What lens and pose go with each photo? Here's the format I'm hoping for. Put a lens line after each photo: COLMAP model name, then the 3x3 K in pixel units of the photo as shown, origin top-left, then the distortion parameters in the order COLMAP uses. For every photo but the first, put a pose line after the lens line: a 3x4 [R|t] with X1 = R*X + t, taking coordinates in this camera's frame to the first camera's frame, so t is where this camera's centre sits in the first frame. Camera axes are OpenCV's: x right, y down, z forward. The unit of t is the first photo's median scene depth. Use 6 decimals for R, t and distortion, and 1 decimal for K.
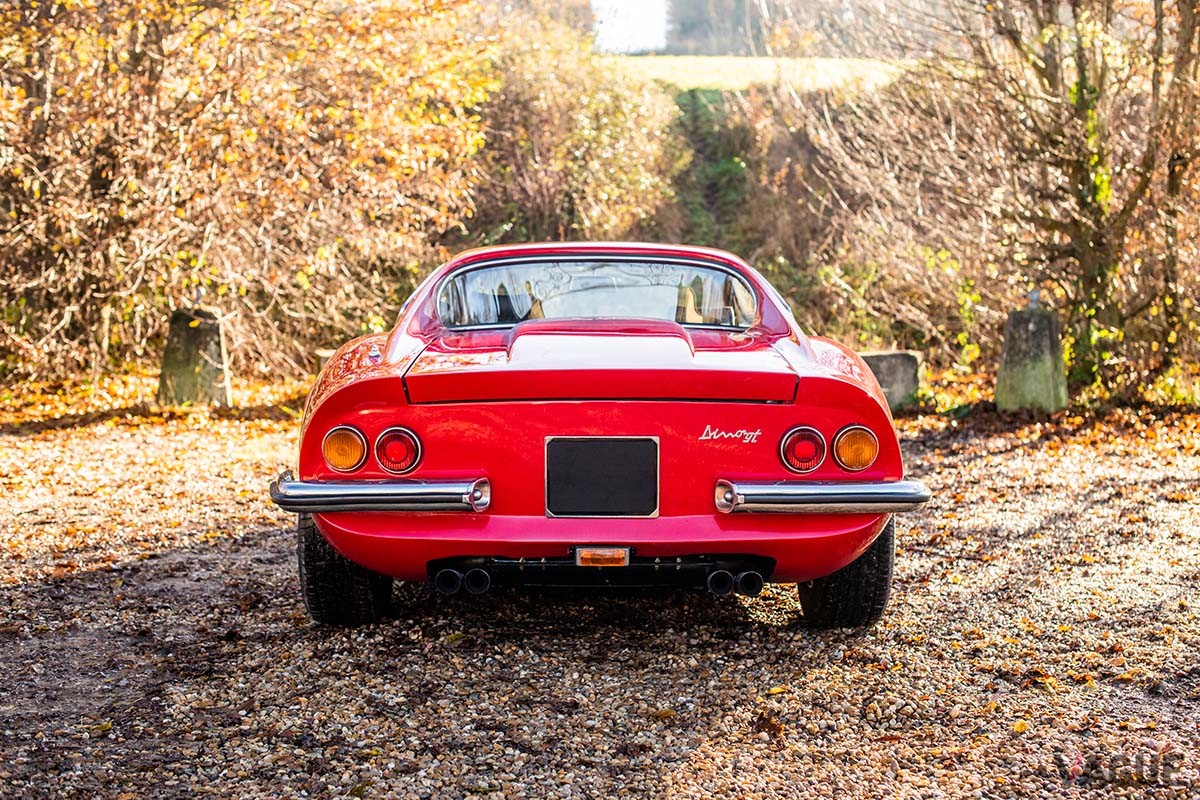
lens RADIAL K [[1708.0, 0, 602.3], [0, 1708.0, 356.6], [0, 0, 1]] dist [-0.148251, 0.080036]
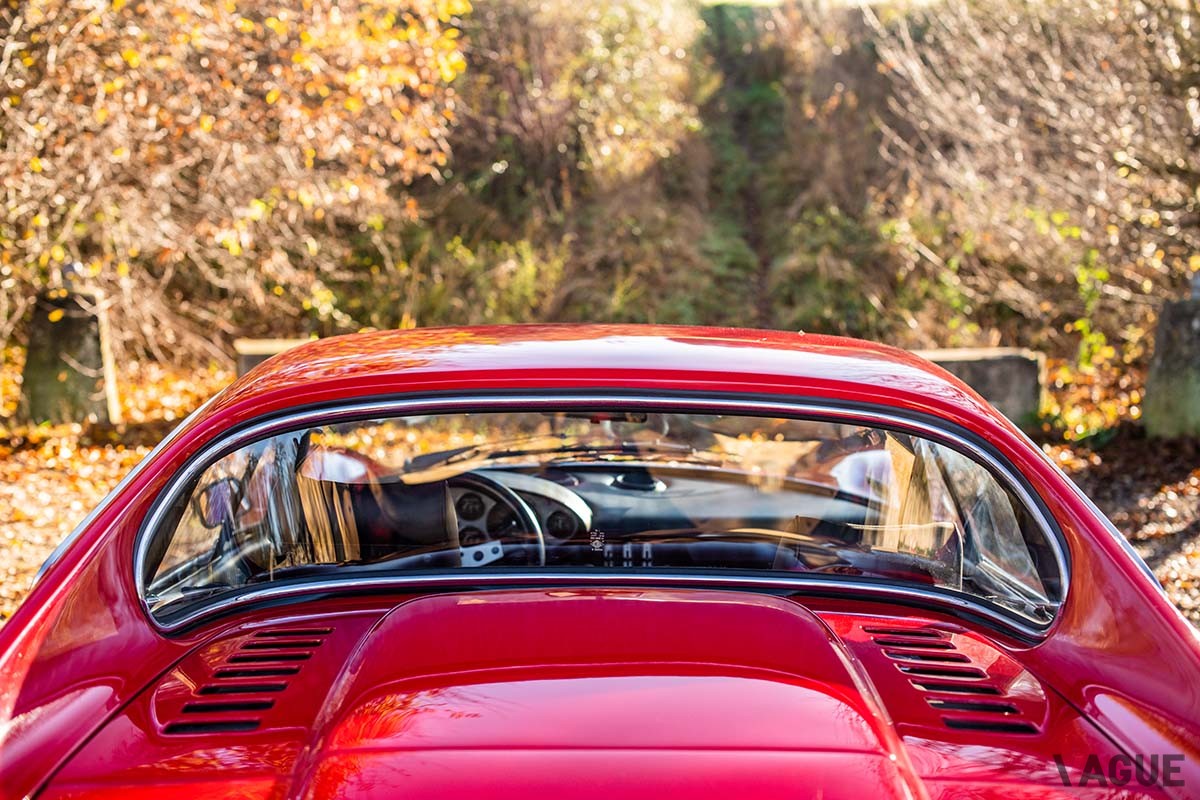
lens RADIAL K [[1708.0, 0, 602.3], [0, 1708.0, 356.6], [0, 0, 1]] dist [-0.148251, 0.080036]
pose [[0.999955, 0.005444, -0.007826, 0.000950], [-0.005072, 0.998892, 0.046779, -0.028974], [0.008072, -0.046738, 0.998875, 0.214622]]
